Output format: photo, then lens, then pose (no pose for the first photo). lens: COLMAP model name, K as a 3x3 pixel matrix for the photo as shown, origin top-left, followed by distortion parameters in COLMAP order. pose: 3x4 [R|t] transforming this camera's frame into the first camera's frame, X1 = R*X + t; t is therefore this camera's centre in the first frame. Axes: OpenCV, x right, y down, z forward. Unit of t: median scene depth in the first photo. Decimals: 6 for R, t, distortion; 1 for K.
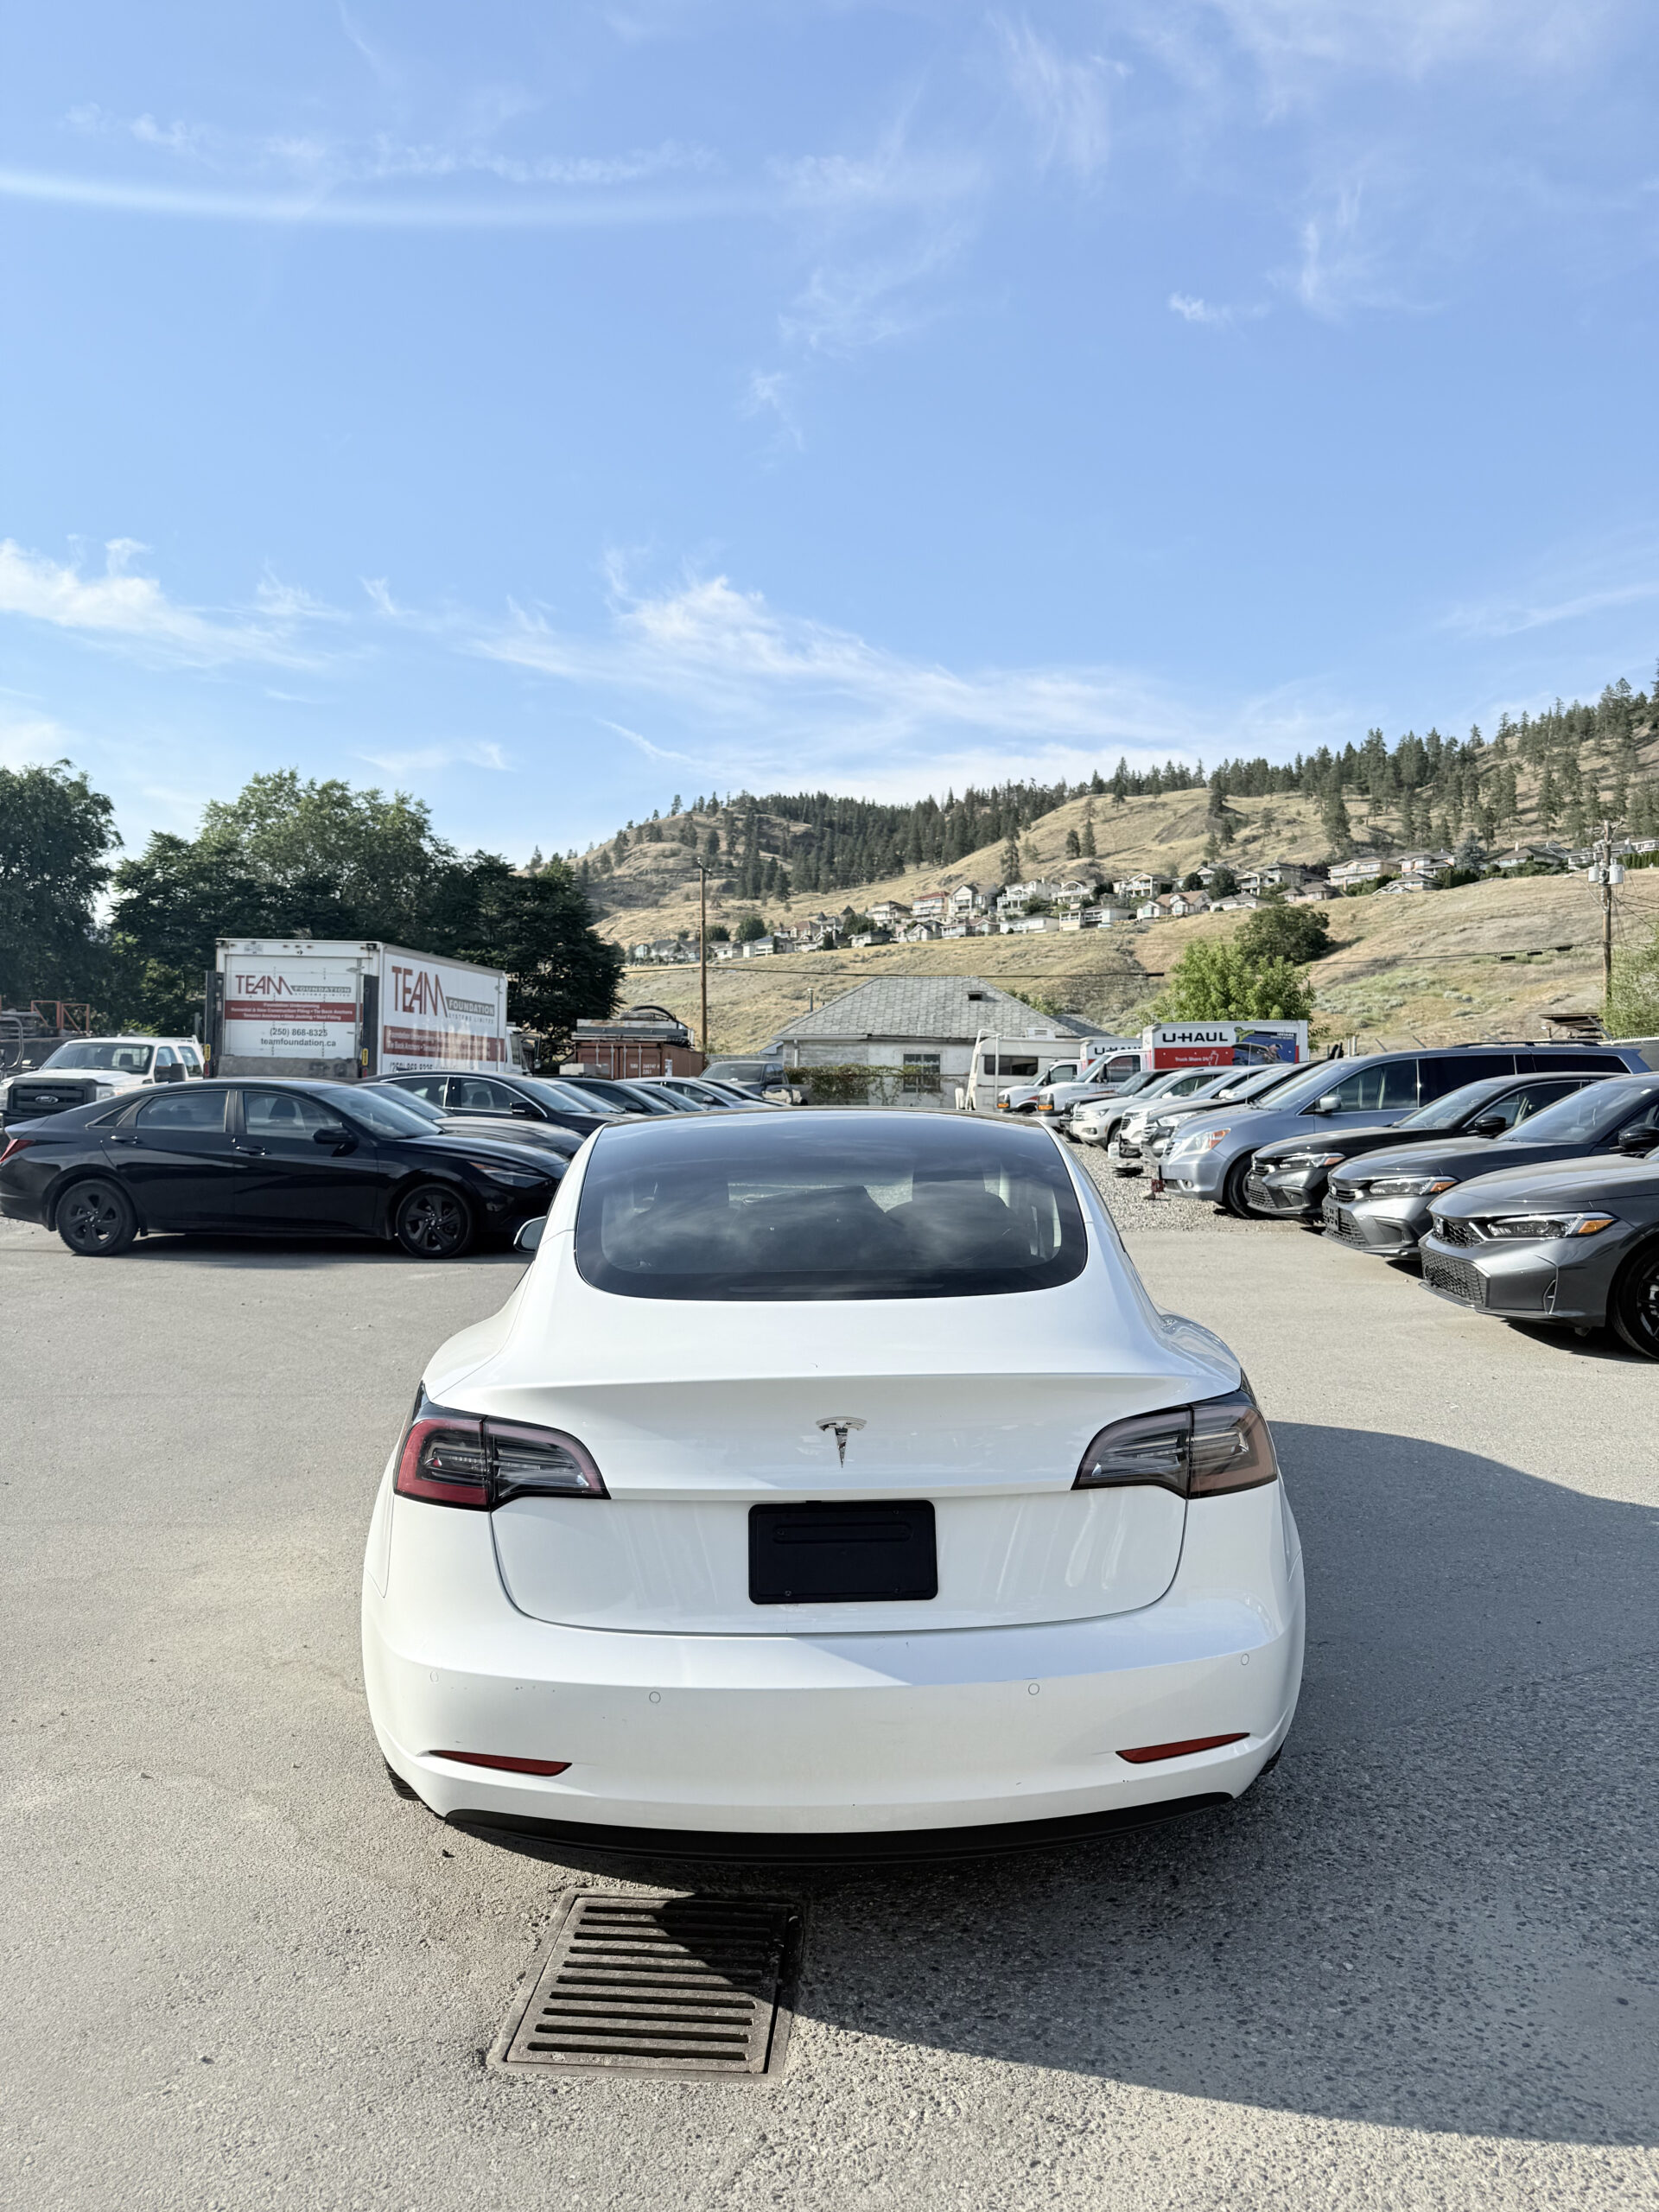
lens RADIAL K [[1558.2, 0, 837.7], [0, 1558.2, 1114.1], [0, 0, 1]] dist [0.020154, -0.030190]
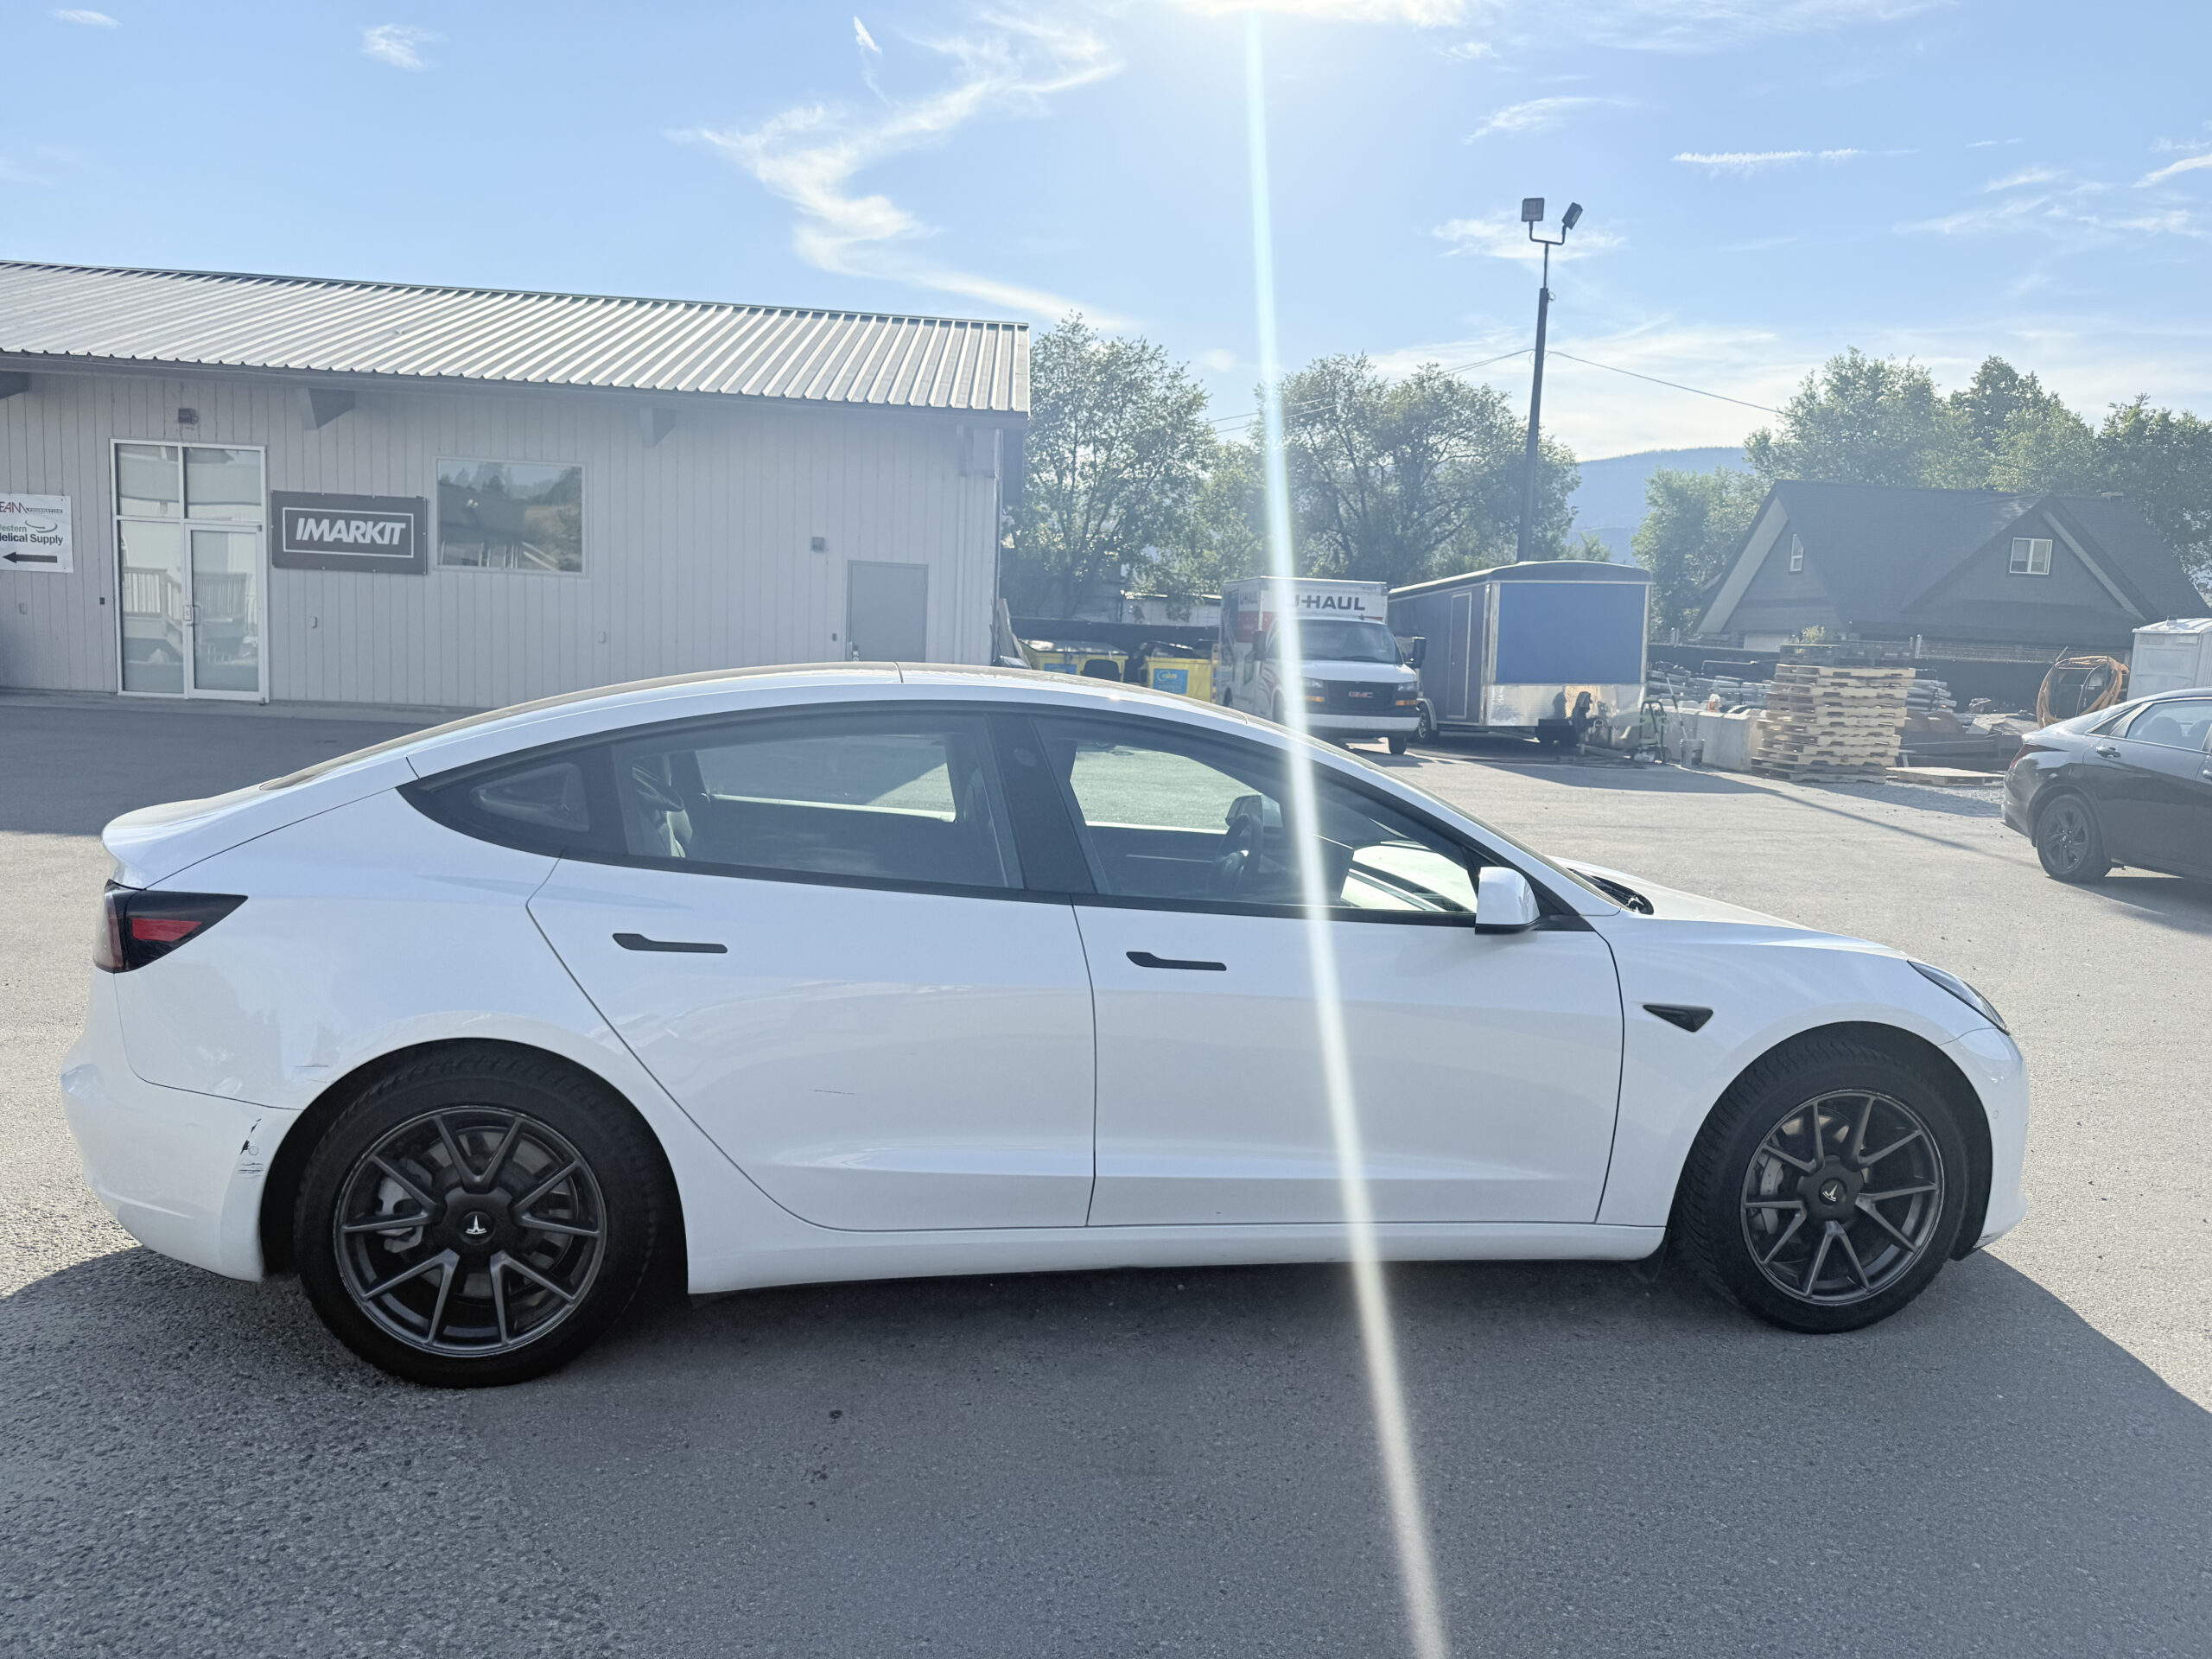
lens RADIAL K [[1558.2, 0, 1176.2], [0, 1558.2, 881.6], [0, 0, 1]] dist [0.020154, -0.030190]
pose [[0.129339, 0.142294, -0.981338, 0.105118], [-0.052944, 0.989230, 0.136460, -0.001397], [0.990186, 0.034306, 0.135480, 0.116124]]
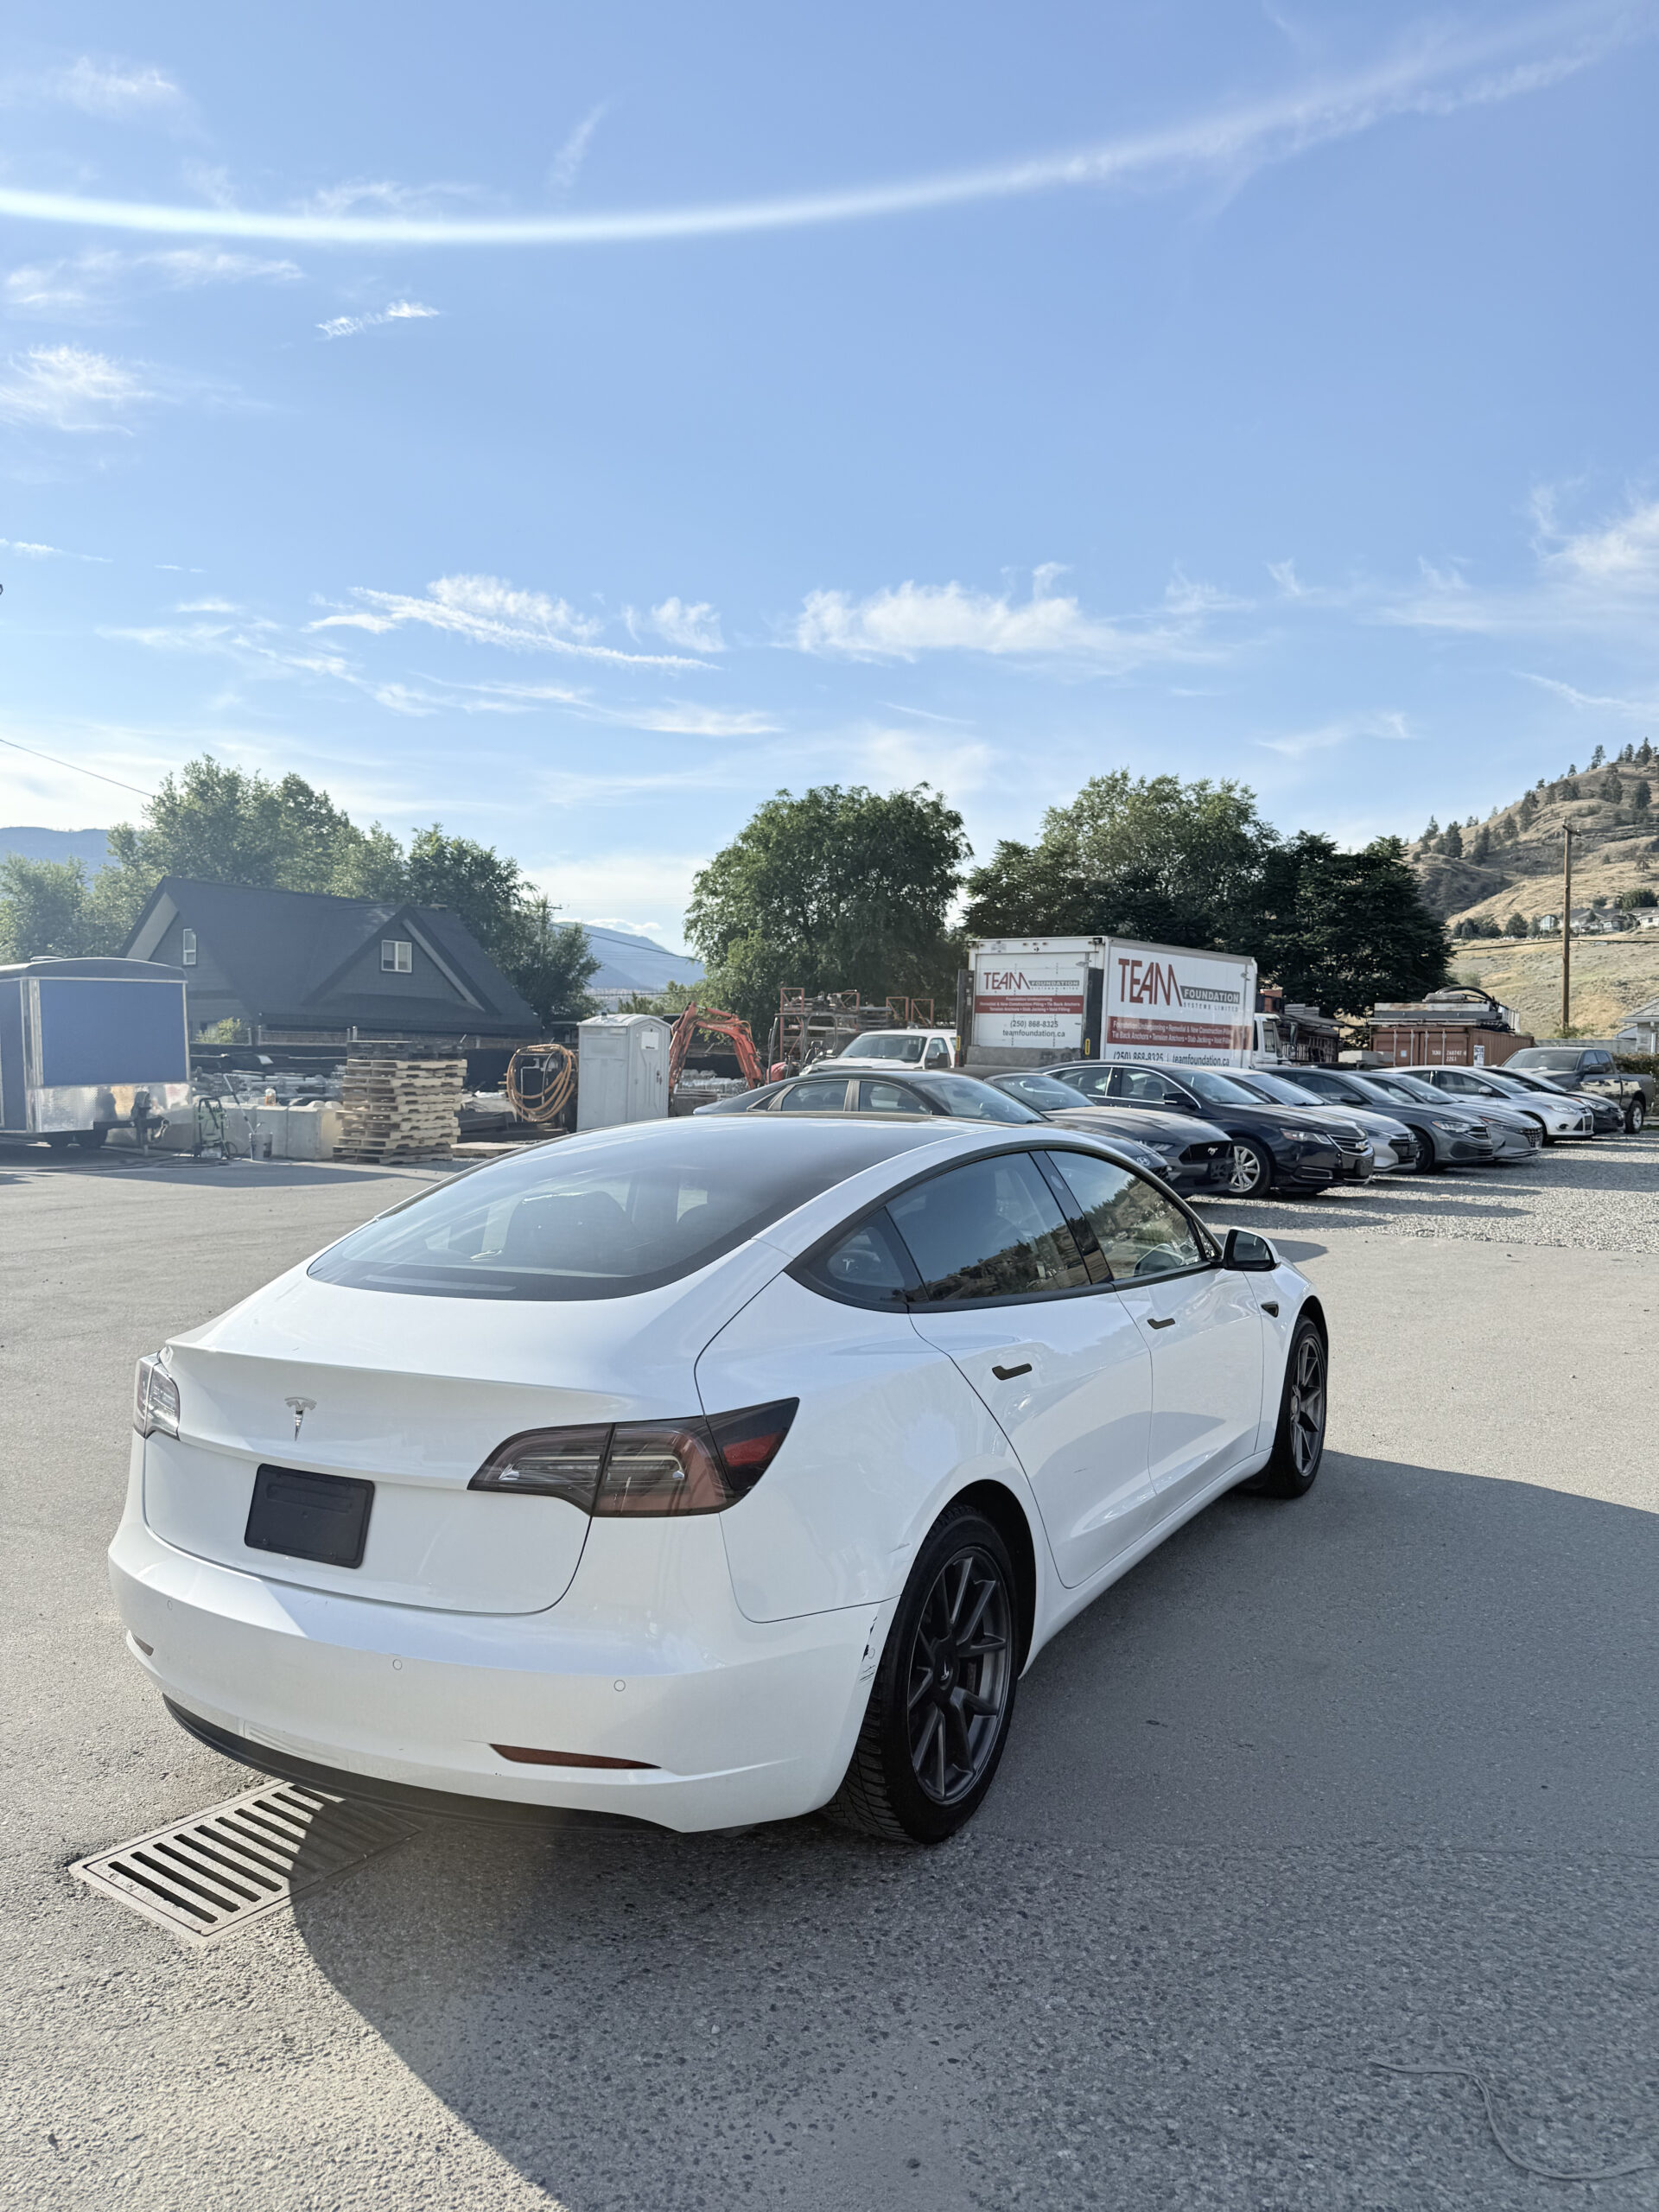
lens RADIAL K [[1558.2, 0, 823.8], [0, 1558.2, 1109.7], [0, 0, 1]] dist [0.020154, -0.030190]
pose [[0.843090, 0.015436, -0.537550, 0.062732], [-0.011582, 0.999877, 0.010548, -0.002158], [0.537647, -0.002667, 0.843166, 0.016036]]
